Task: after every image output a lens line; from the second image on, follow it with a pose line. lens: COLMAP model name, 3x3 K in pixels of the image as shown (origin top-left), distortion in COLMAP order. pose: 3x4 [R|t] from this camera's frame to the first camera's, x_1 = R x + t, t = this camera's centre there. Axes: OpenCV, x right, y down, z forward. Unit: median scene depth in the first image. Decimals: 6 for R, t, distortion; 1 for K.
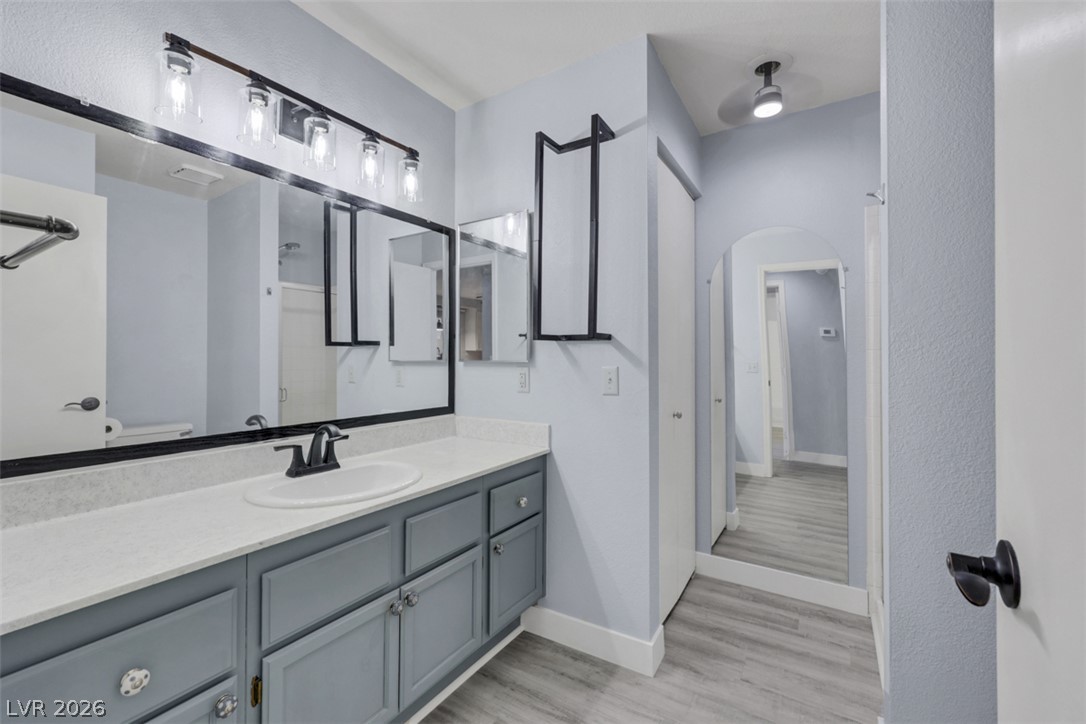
lens RADIAL K [[456.7, 0, 543.6], [0, 456.7, 360.7], [0, 0, 1]] dist [-0.000568, 0.000340]
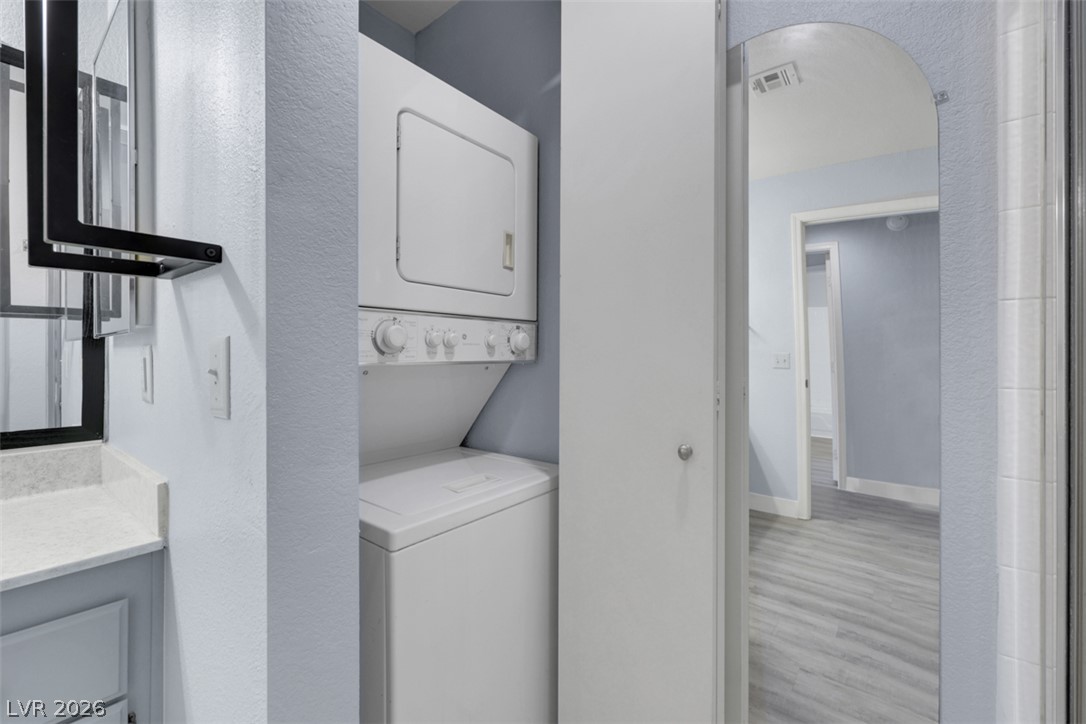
lens RADIAL K [[456.7, 0, 543.6], [0, 456.7, 360.7], [0, 0, 1]] dist [-0.000568, 0.000340]
pose [[0.994248, 0.003220, -0.107051, 0.210862], [-0.002637, 0.999981, 0.005590, 0.014692], [0.107067, -0.005275, 0.994238, 0.330186]]
